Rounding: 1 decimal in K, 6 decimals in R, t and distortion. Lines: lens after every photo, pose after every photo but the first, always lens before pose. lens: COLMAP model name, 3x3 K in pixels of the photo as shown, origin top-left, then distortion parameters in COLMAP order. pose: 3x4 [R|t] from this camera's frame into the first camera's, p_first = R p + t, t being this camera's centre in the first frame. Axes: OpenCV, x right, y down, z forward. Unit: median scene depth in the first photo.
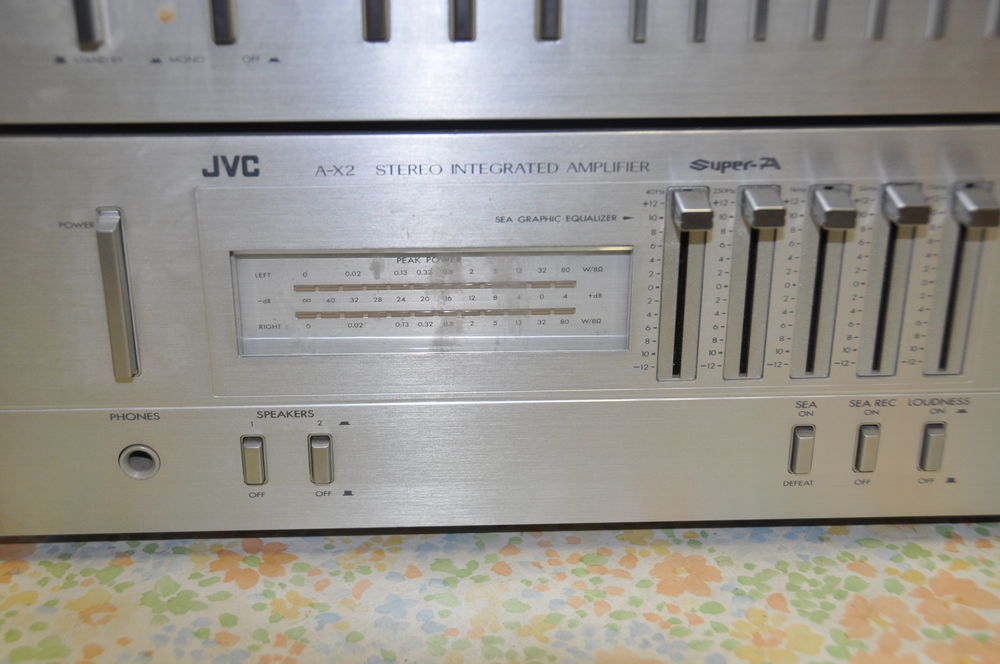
lens RADIAL K [[1504.6, 0, 500.0], [0, 1504.6, 332.0], [0, 0, 1]] dist [0.054083, 0.093783]
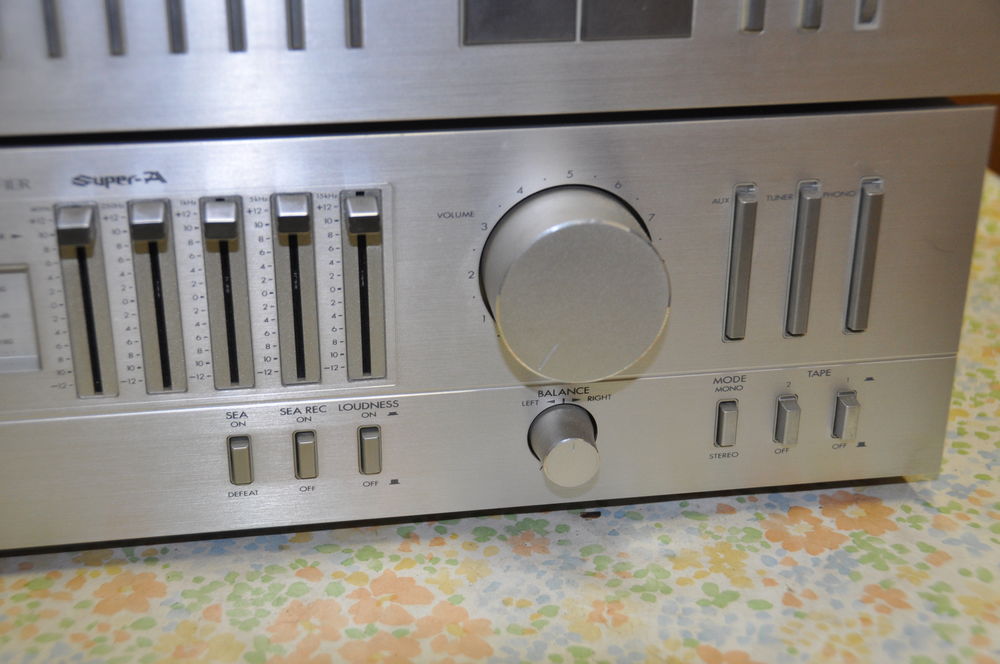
lens RADIAL K [[1504.6, 0, 500.0], [0, 1504.6, 332.0], [0, 0, 1]] dist [0.054083, 0.093783]
pose [[0.994649, -0.046976, 0.092009, 0.286603], [0.048762, 0.998661, -0.017267, 0.018604], [-0.091075, 0.021661, 0.995608, -0.021041]]
